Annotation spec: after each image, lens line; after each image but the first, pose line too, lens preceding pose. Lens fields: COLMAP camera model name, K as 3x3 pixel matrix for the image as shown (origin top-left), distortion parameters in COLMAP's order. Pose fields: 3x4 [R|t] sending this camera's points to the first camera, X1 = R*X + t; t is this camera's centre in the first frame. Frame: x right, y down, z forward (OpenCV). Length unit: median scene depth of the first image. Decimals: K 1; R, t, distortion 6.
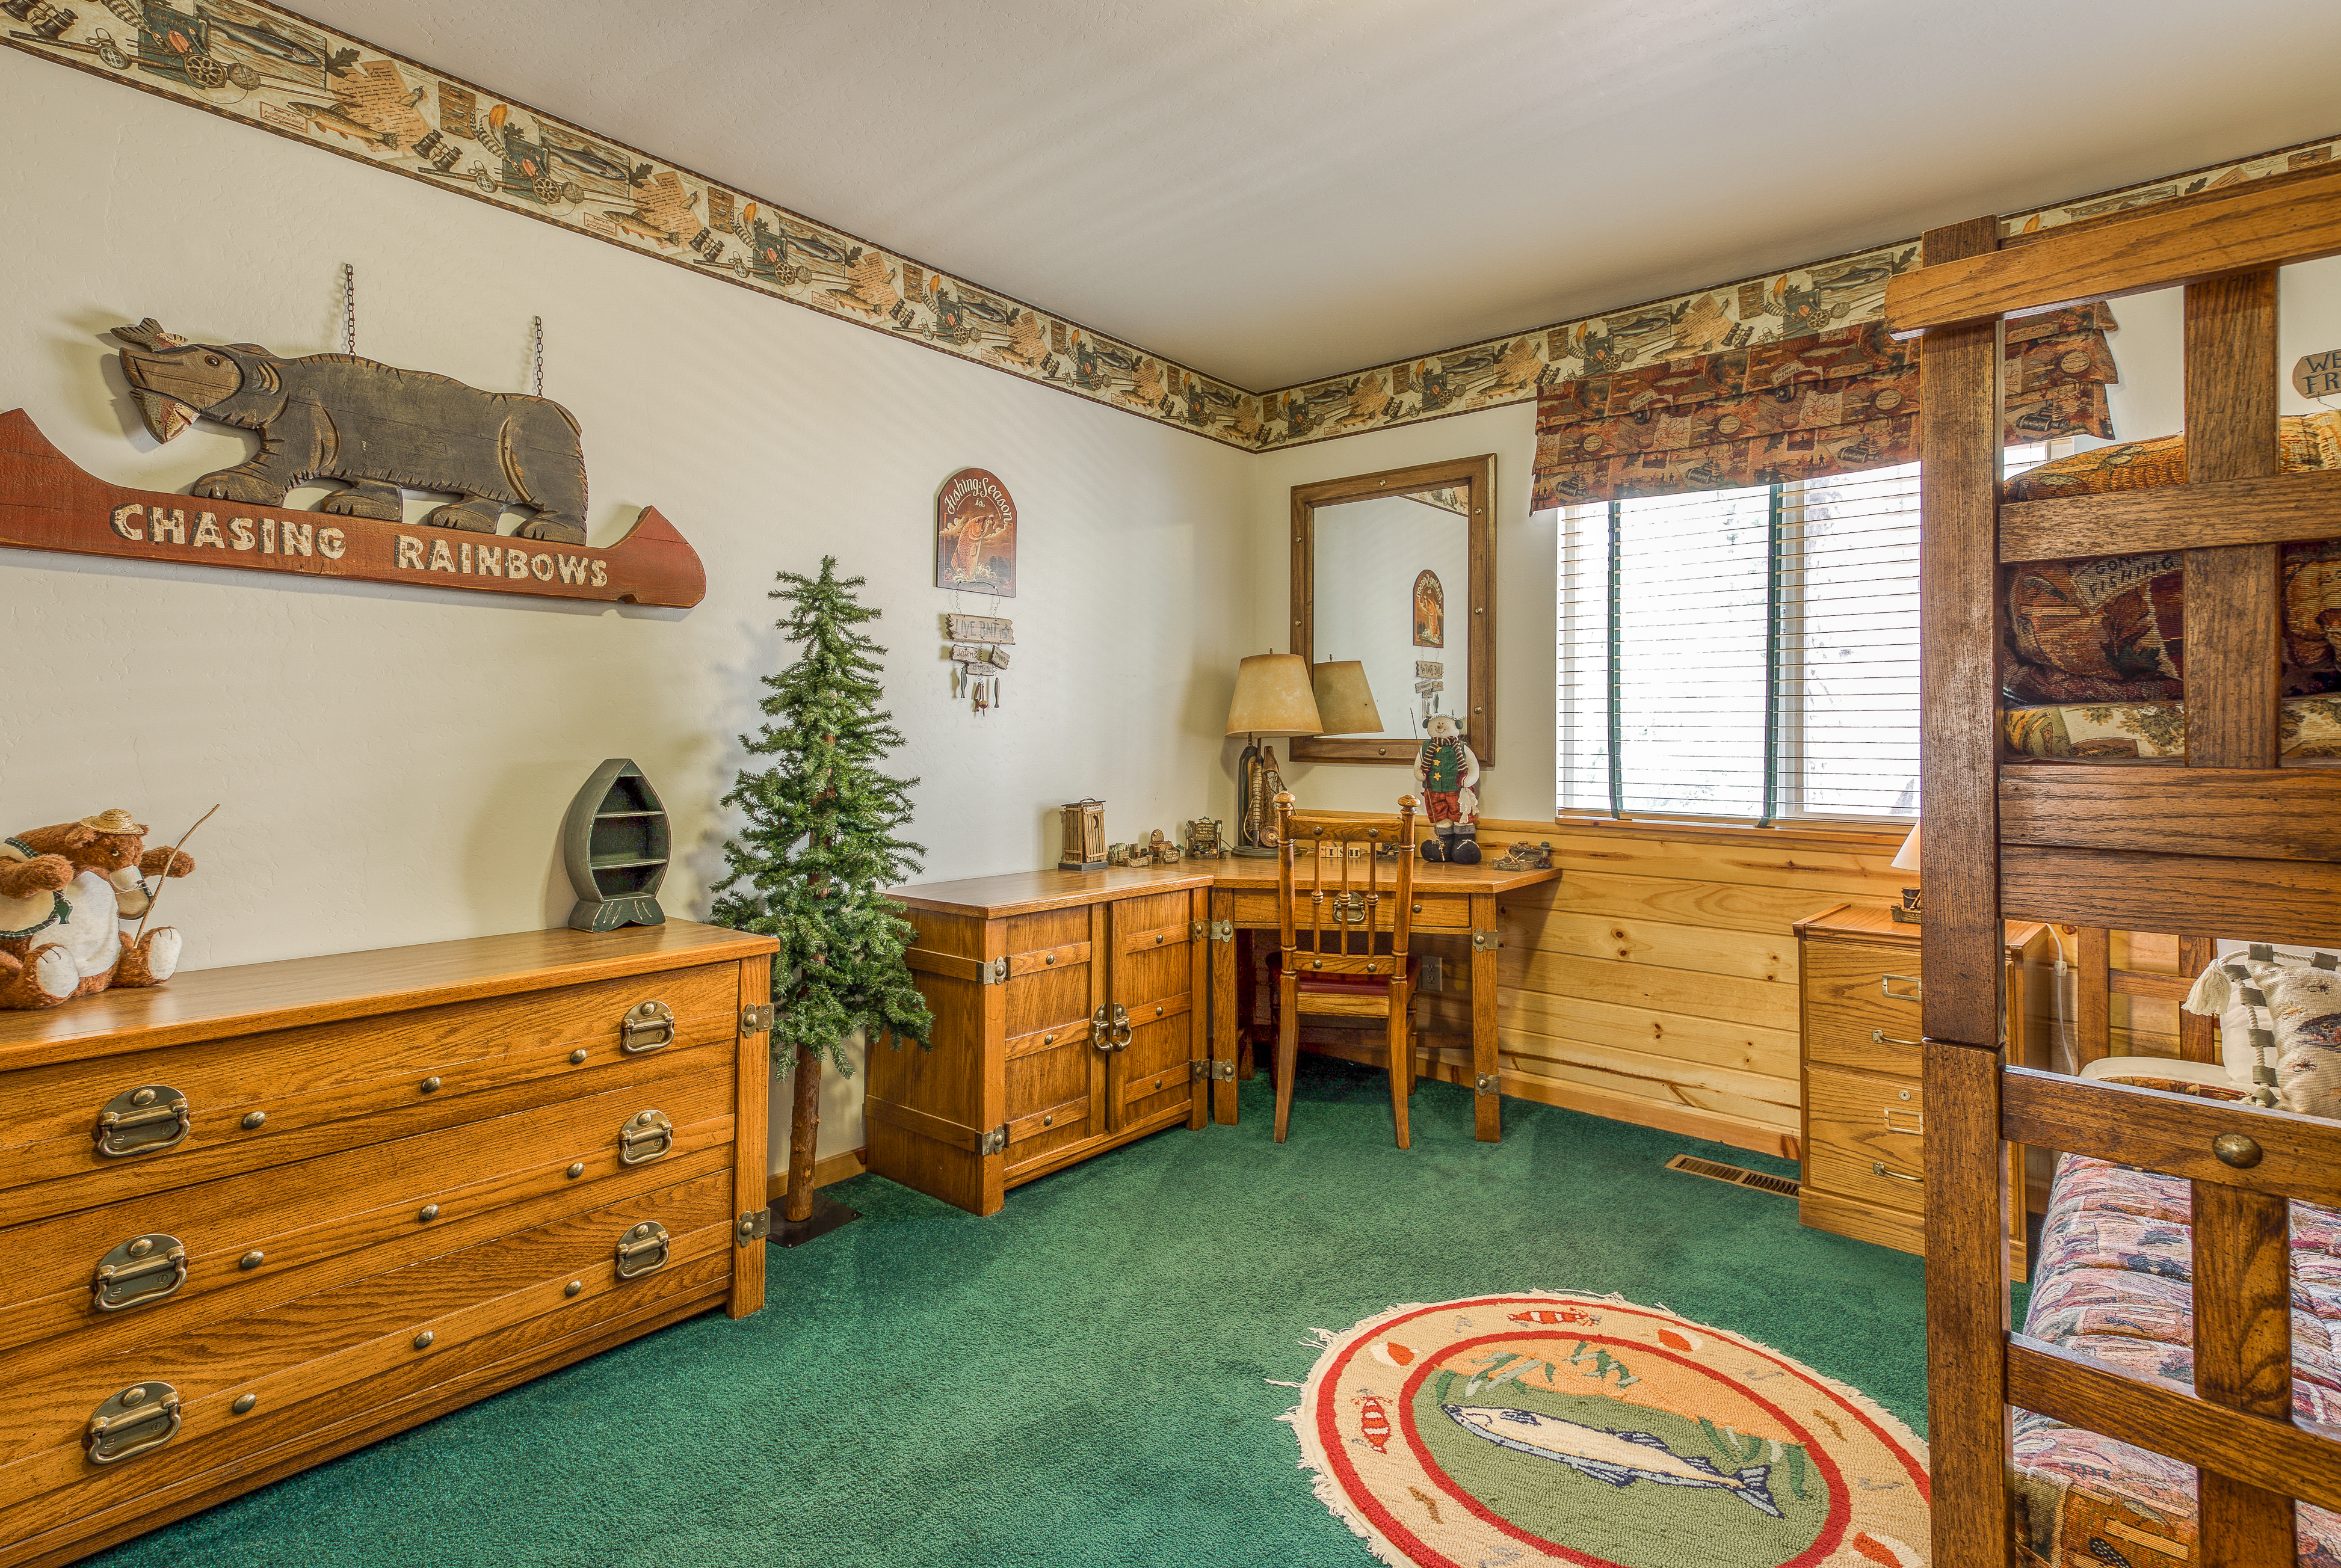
lens RADIAL K [[1136.3, 0, 1172.9], [0, 1136.3, 694.3], [0, 0, 1]] dist [0.005119, -0.000277]
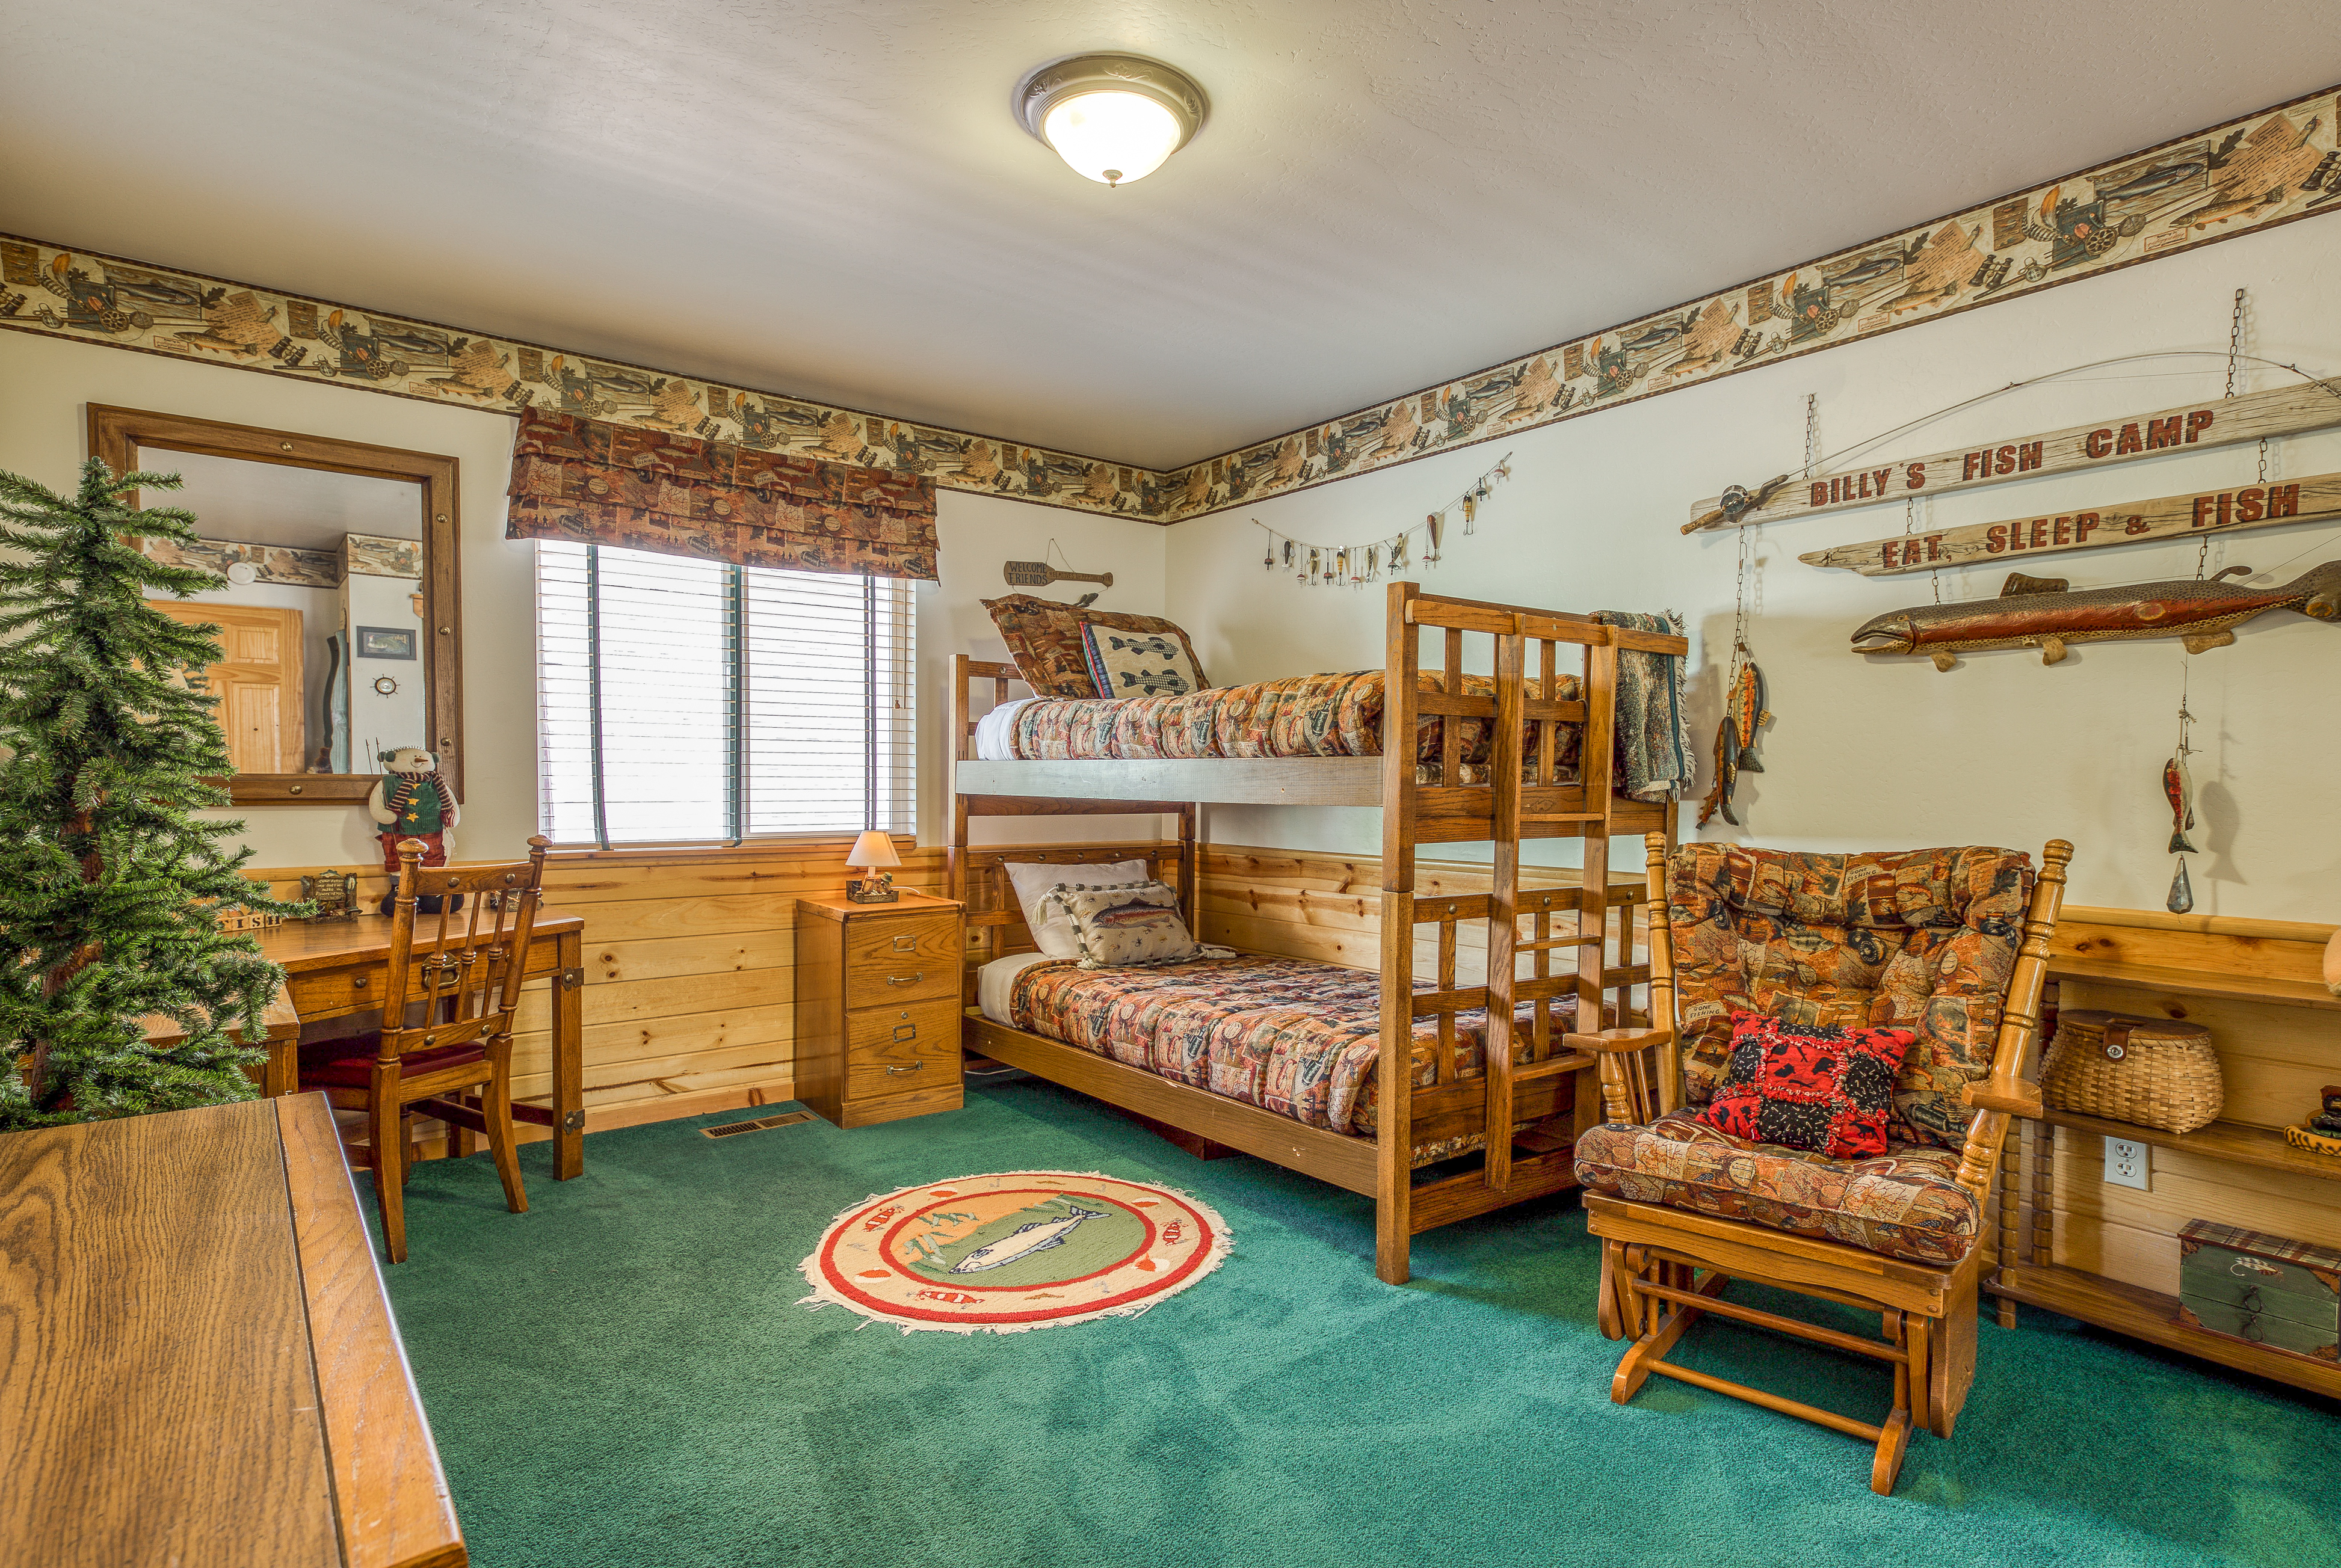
lens RADIAL K [[1212.0, 0, 1170.5], [0, 1212.0, 784.0], [0, 0, 1]] dist [0.002937, 0.000478]
pose [[0.193199, -0.009699, 0.981112, -0.675203], [-0.042054, 0.998950, 0.018157, 0.006597], [-0.980258, -0.044768, 0.192588, 0.300006]]
